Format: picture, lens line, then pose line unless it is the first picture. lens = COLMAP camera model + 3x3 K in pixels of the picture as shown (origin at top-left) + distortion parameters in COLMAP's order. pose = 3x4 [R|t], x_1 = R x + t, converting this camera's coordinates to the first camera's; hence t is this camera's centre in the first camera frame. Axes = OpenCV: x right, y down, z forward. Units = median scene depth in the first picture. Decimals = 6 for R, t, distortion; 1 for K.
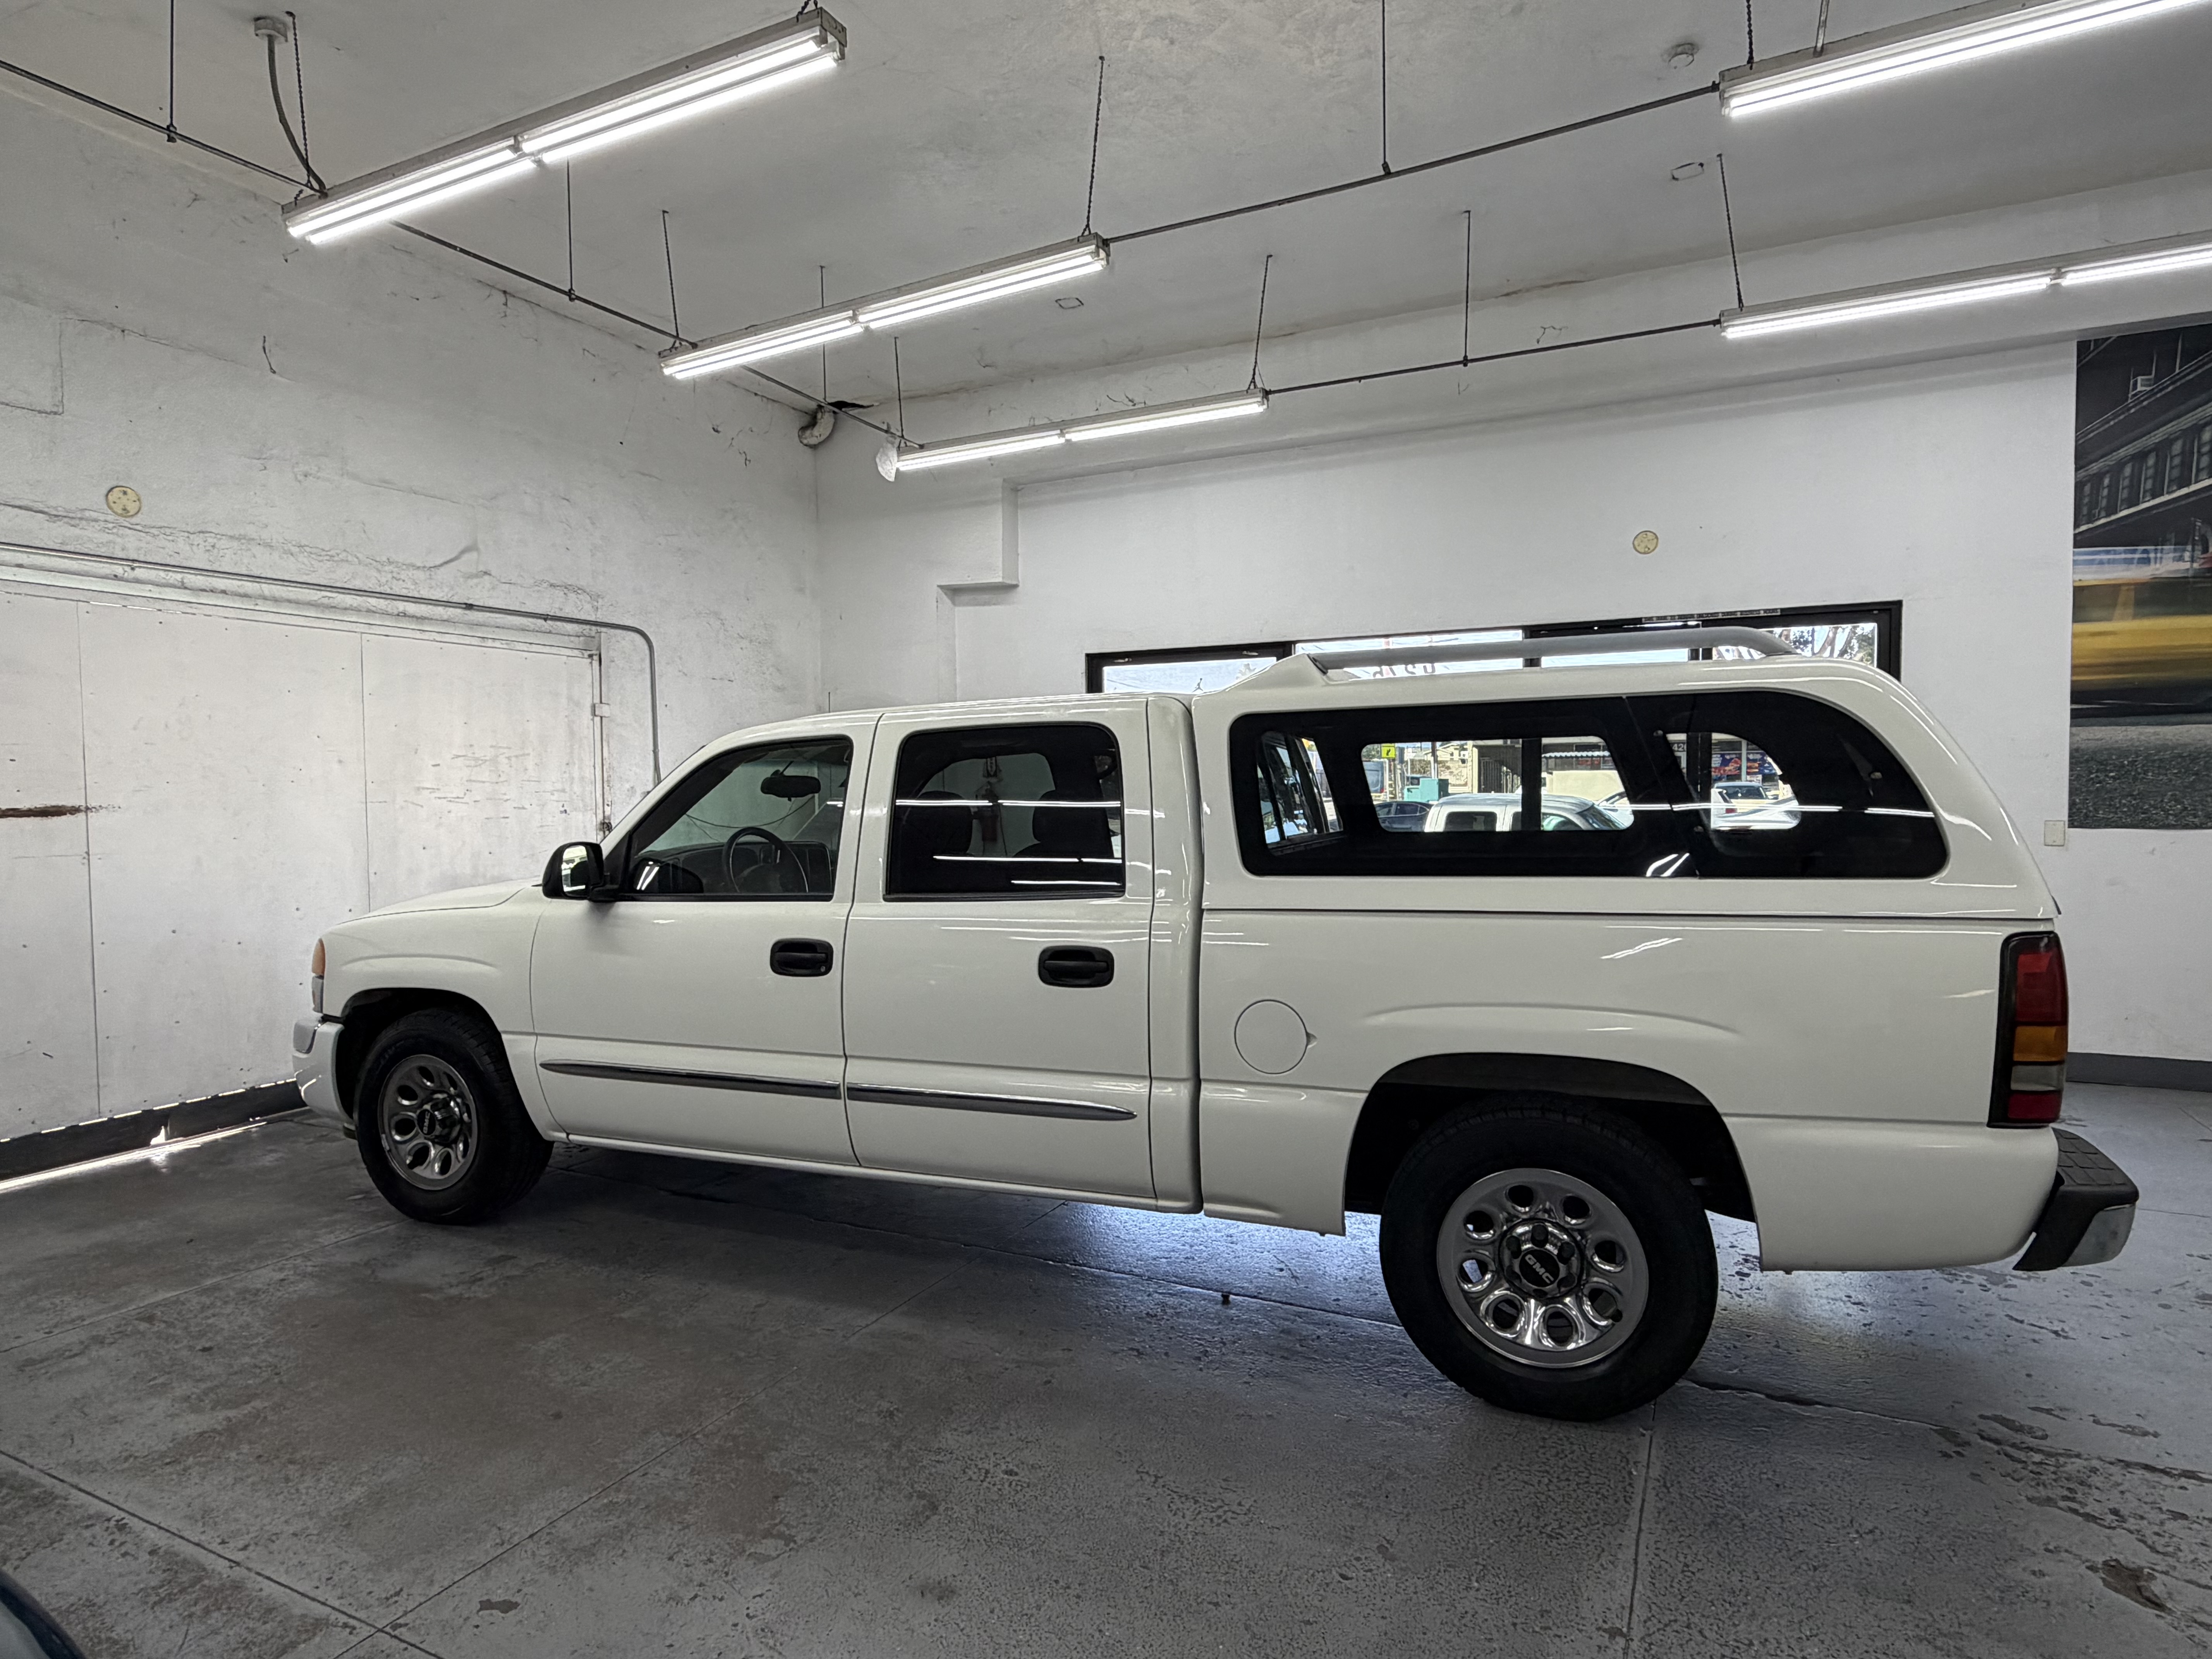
lens RADIAL K [[1230.4, 0, 1110.4], [0, 1230.4, 826.5], [0, 0, 1]] dist [0.002764, -0.000102]
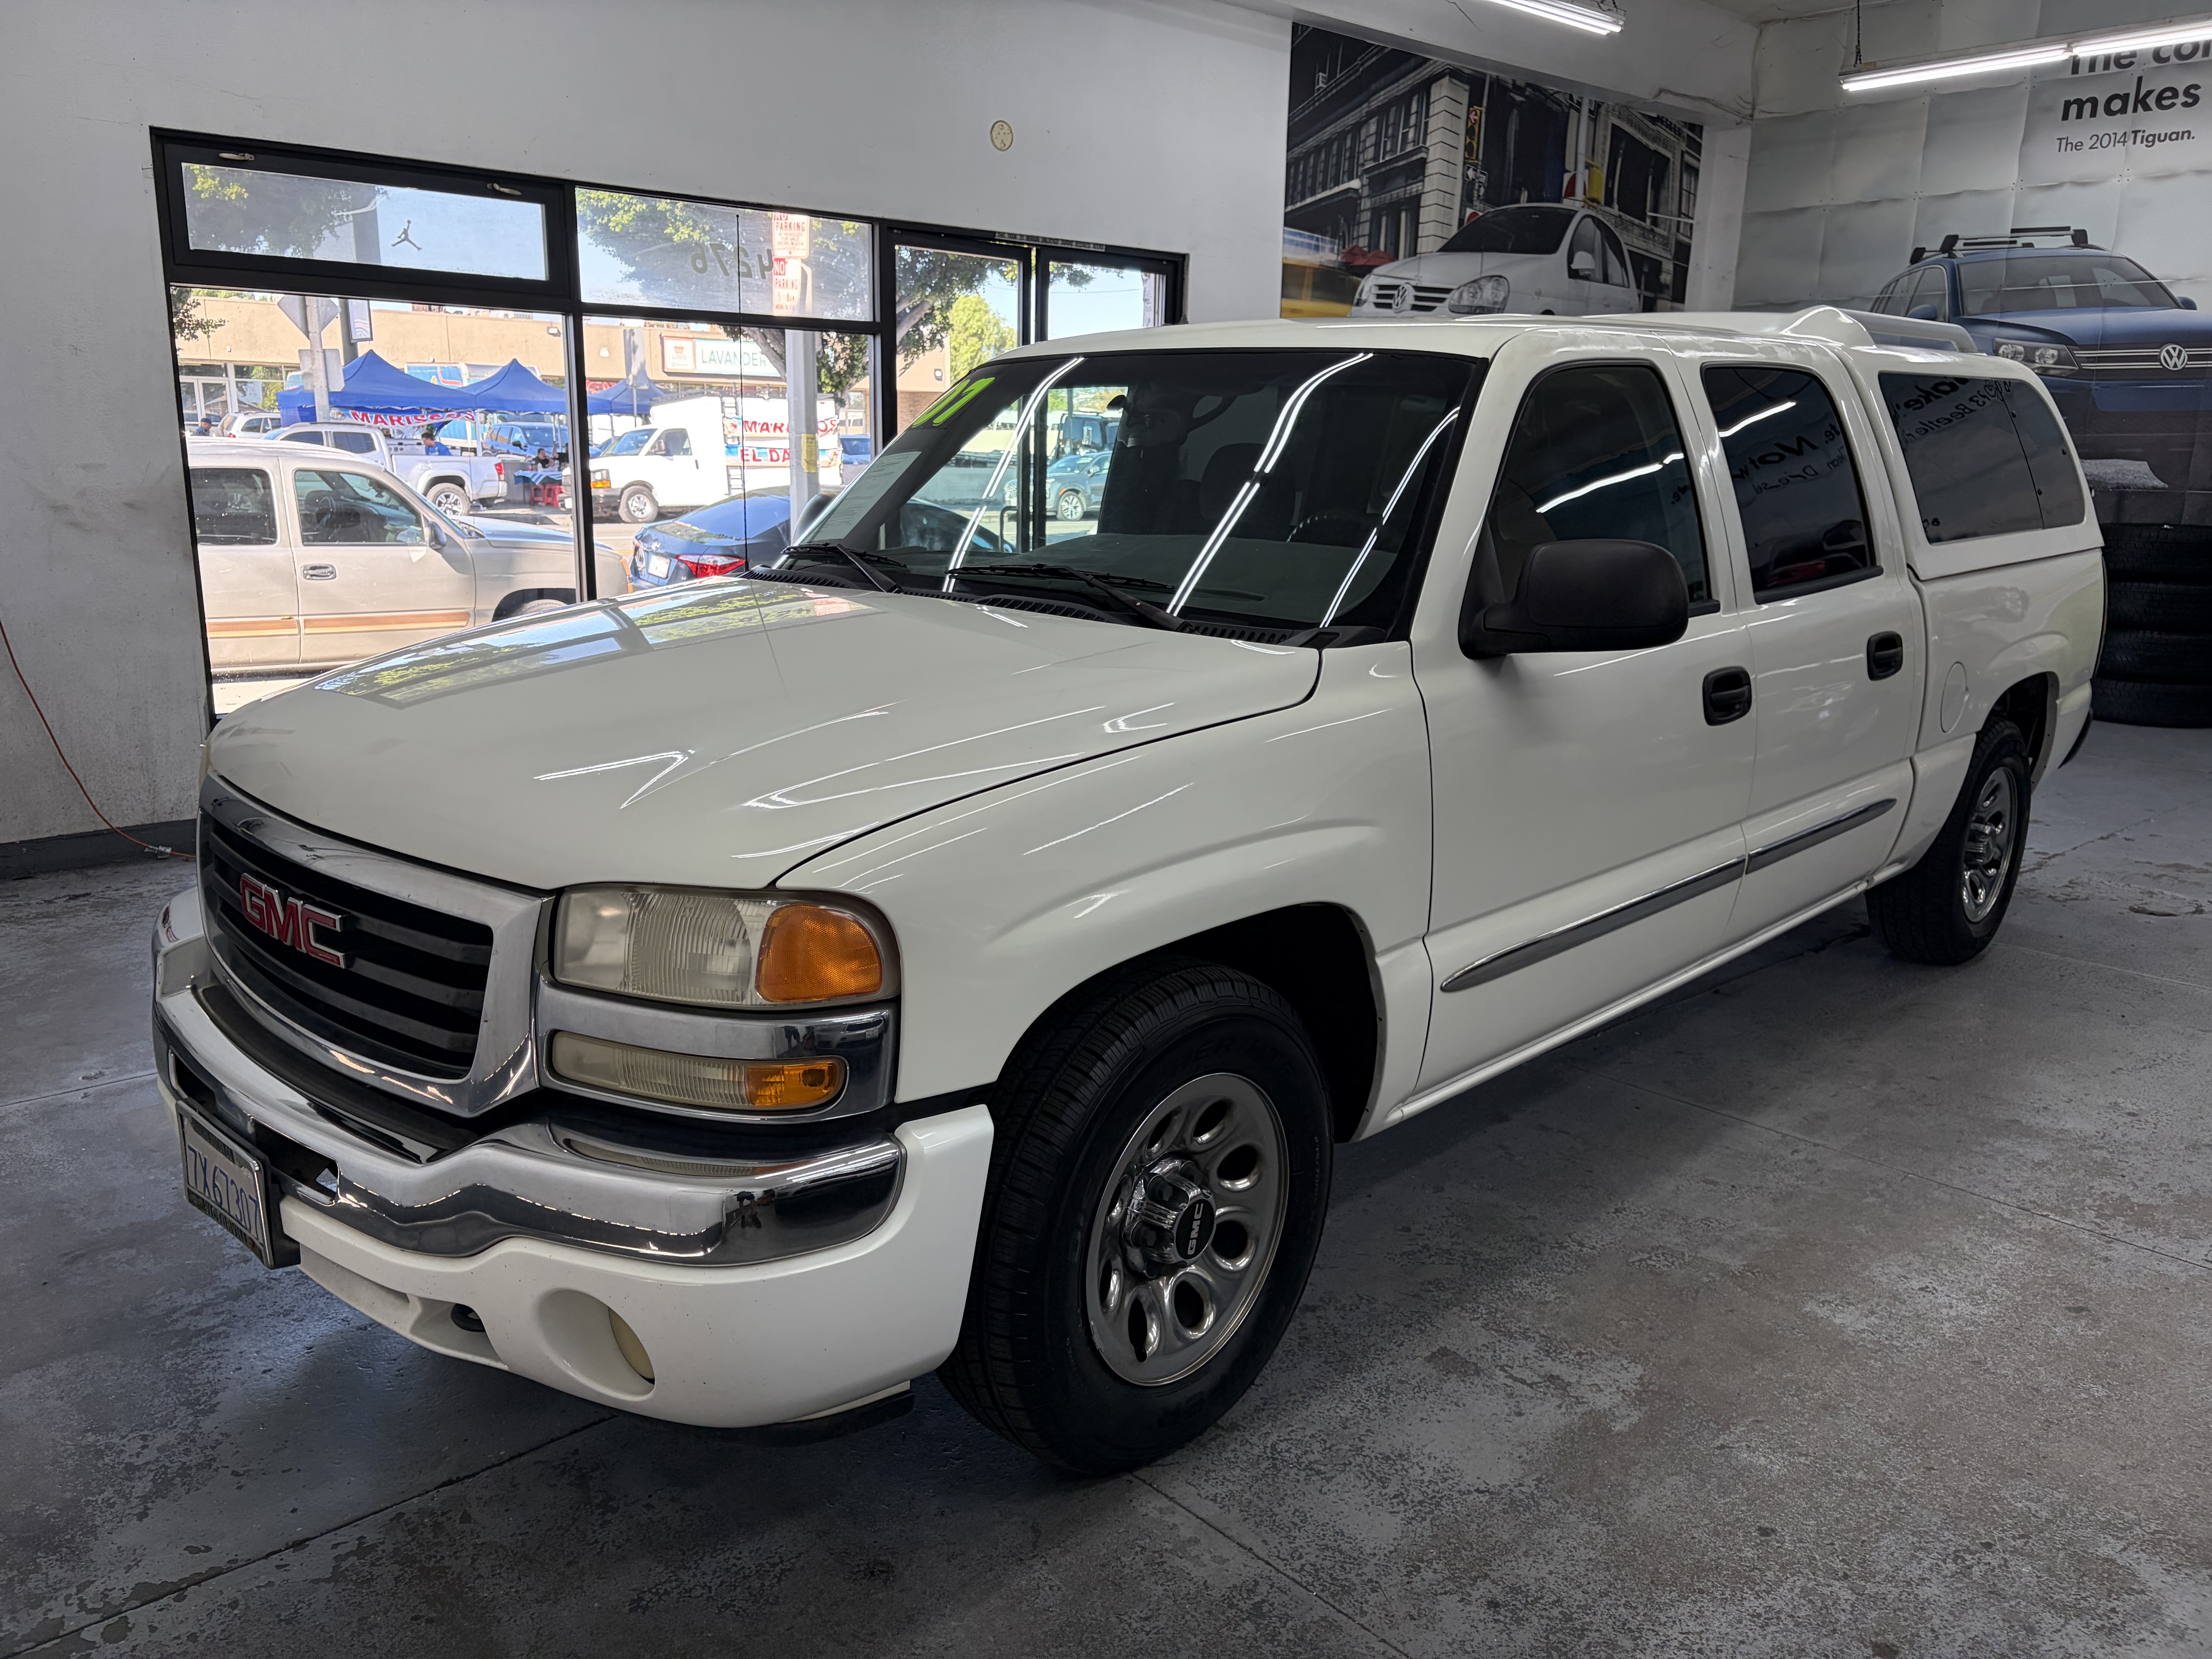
lens RADIAL K [[1677.4, 0, 1097.3], [0, 1677.4, 832.2], [0, 0, 1]] dist [0.021138, -0.020874]
pose [[0.373420, -0.193037, 0.907356, -0.871274], [0.007398, 0.978698, 0.205170, -0.009353], [-0.927633, -0.069902, 0.366893, 0.677791]]
